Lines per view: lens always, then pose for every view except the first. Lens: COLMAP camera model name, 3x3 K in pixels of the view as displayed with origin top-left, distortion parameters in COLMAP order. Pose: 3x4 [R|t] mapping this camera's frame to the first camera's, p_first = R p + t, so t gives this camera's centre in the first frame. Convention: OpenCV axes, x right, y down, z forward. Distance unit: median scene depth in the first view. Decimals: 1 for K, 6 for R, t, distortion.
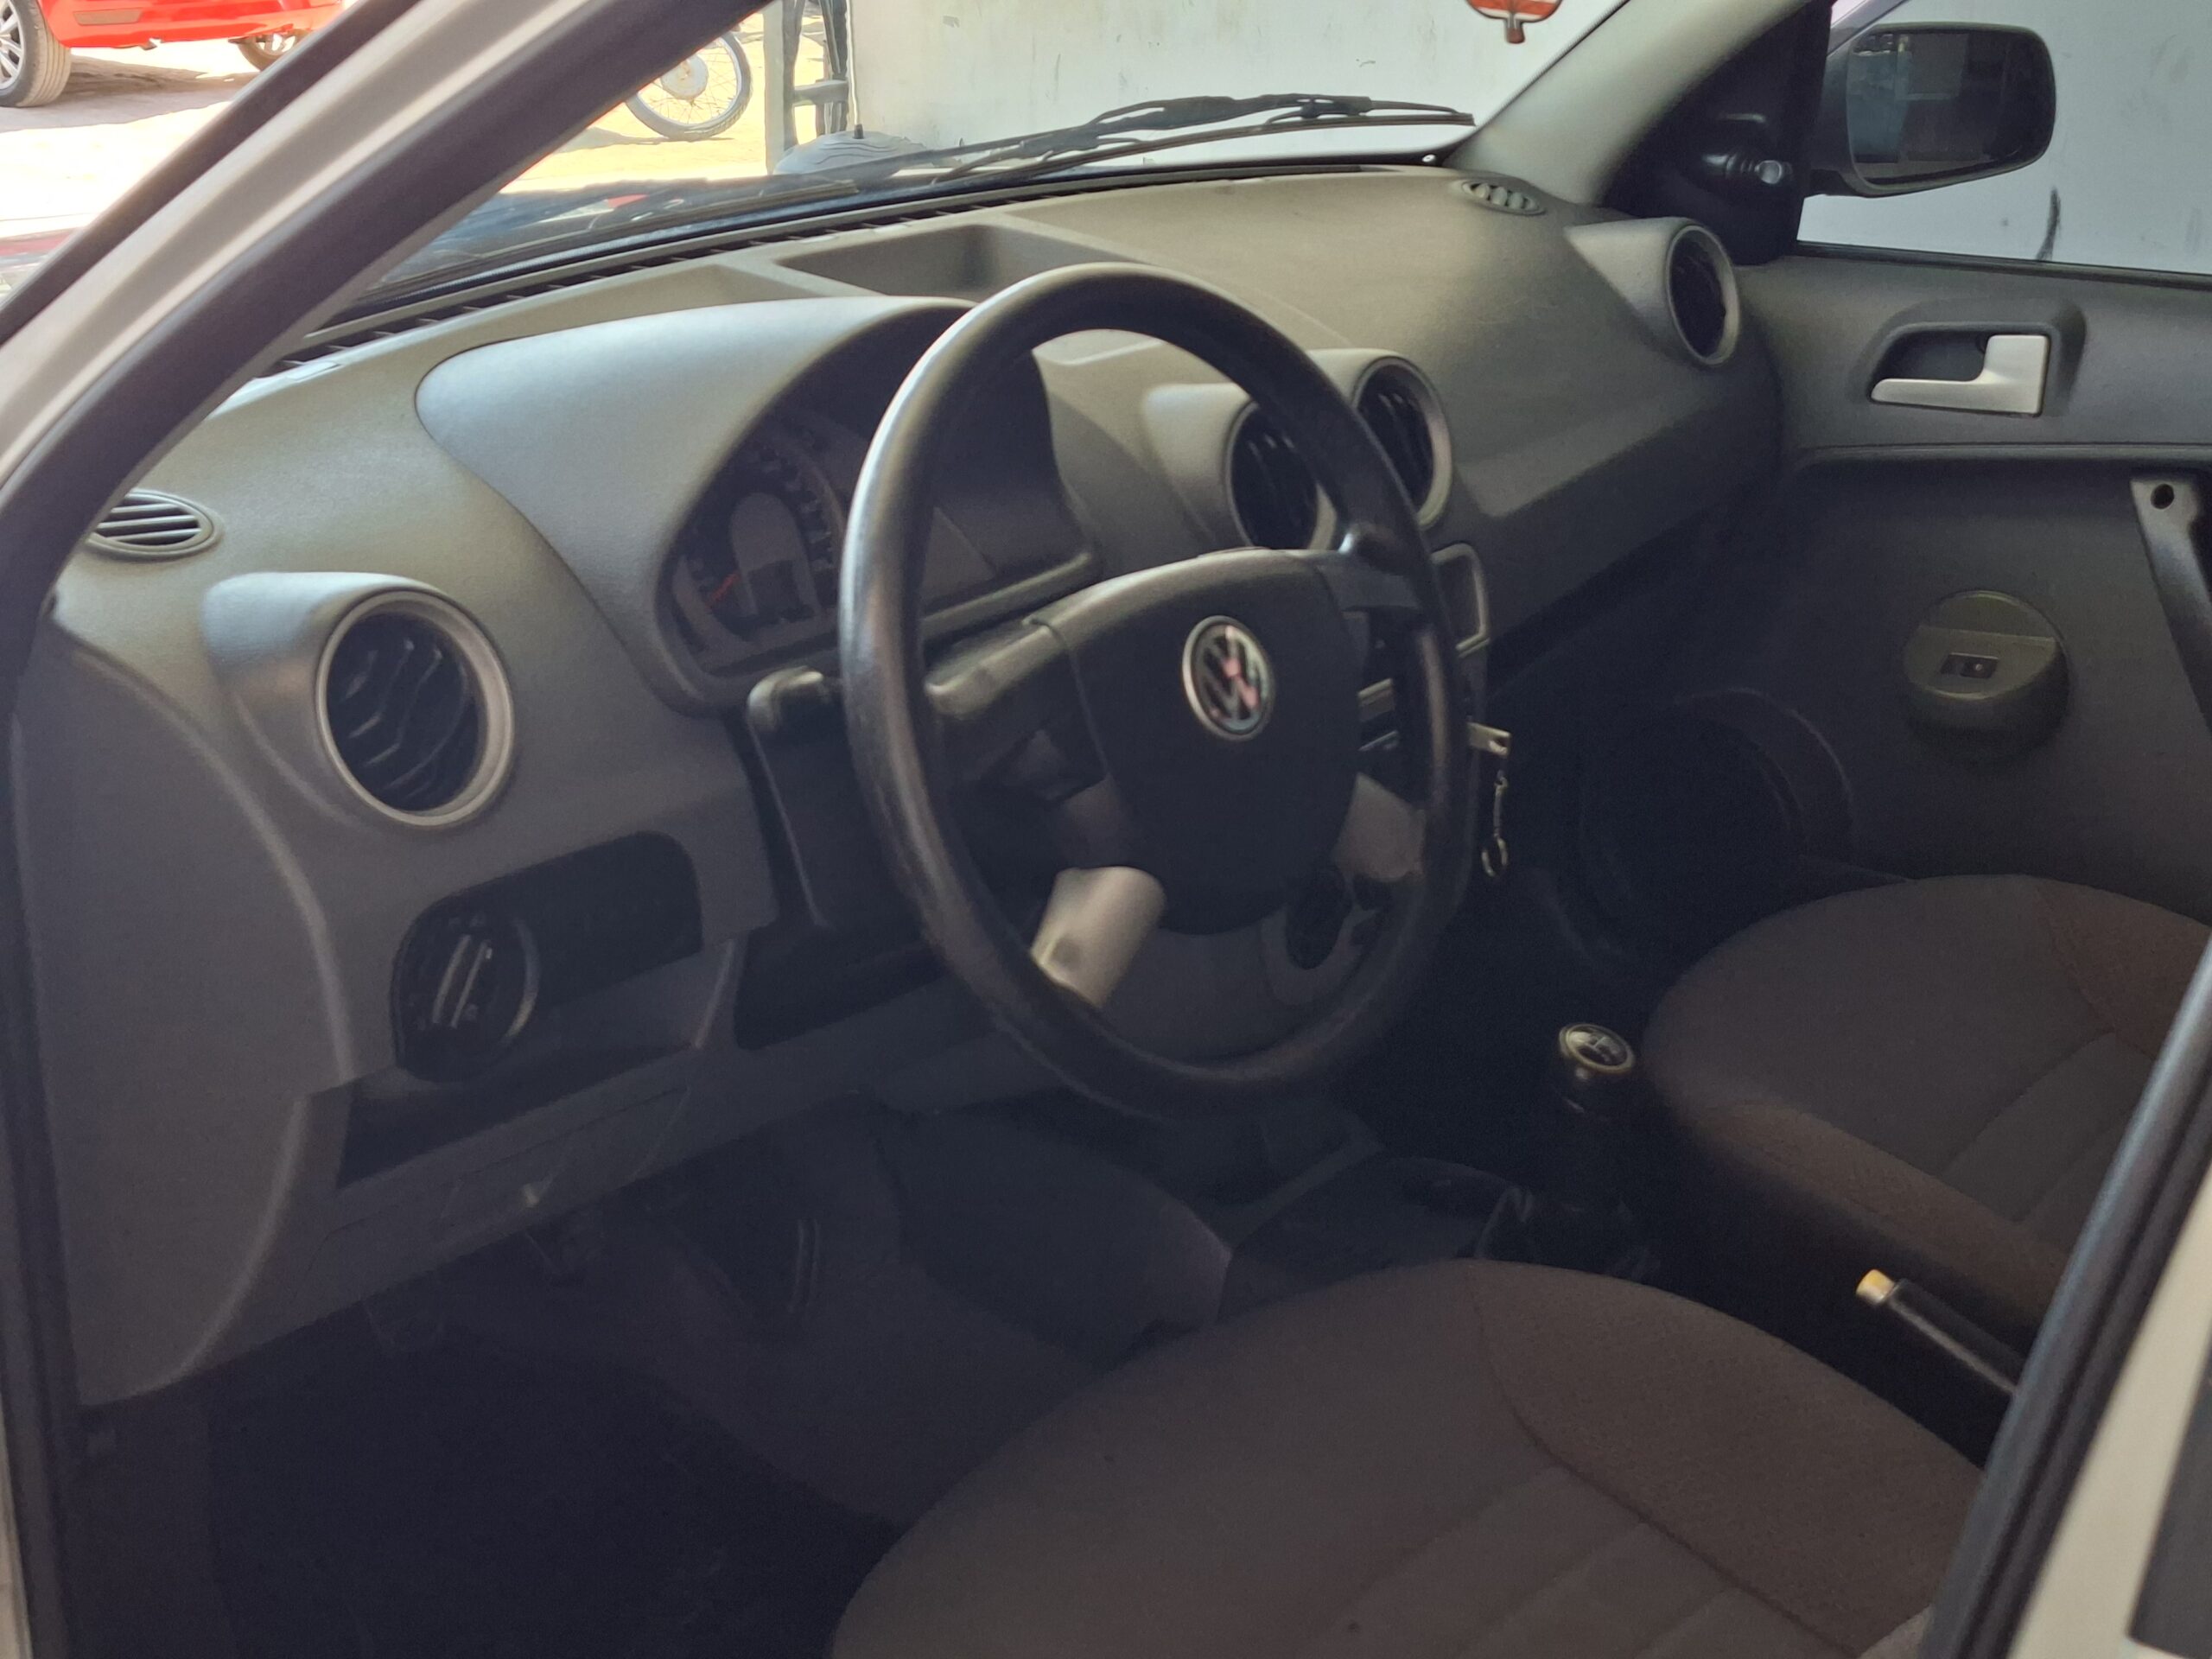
lens RADIAL K [[3078.2, 0, 1104.3], [0, 3078.2, 822.9], [0, 0, 1]] dist [0.111158, 0.000000]
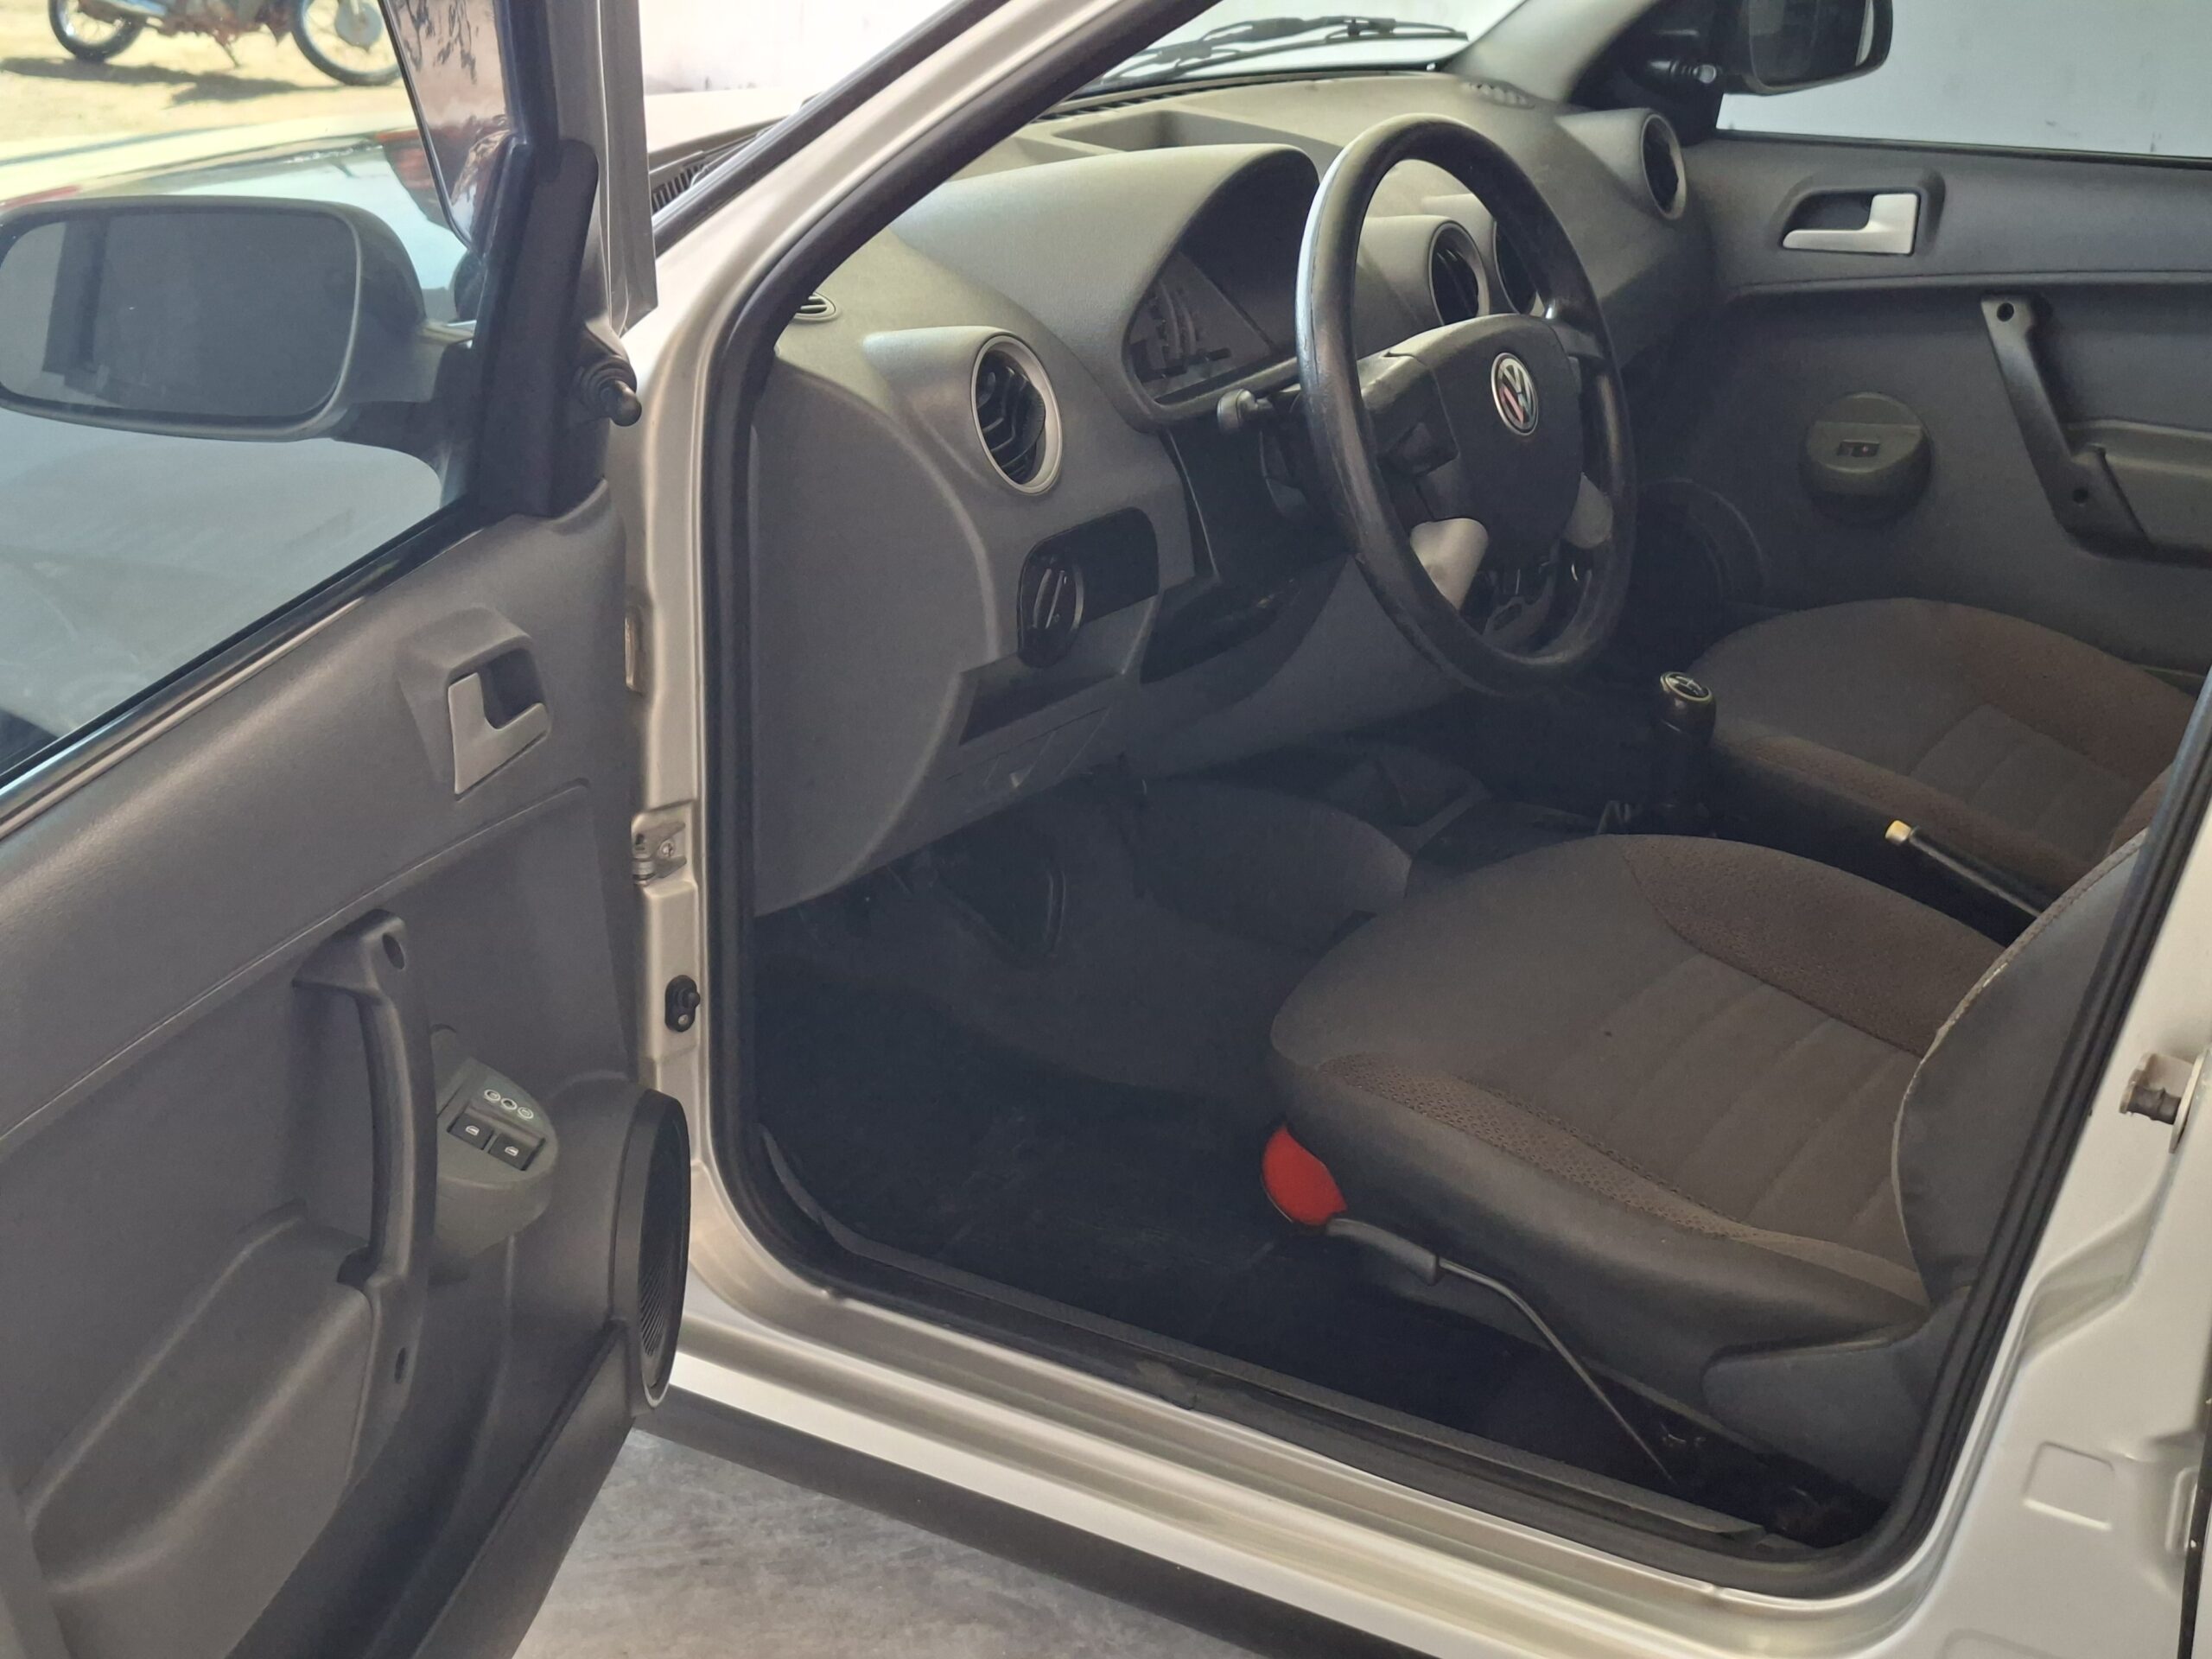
lens RADIAL K [[3078.2, 0, 1106.4], [0, 3078.2, 841.8], [0, 0, 1]] dist [0.111158, 0.000000]
pose [[0.990694, -0.036646, 0.131079, -0.228144], [0.034675, 0.999249, 0.017294, 0.086518], [-0.131614, -0.012588, 0.991221, -0.284718]]
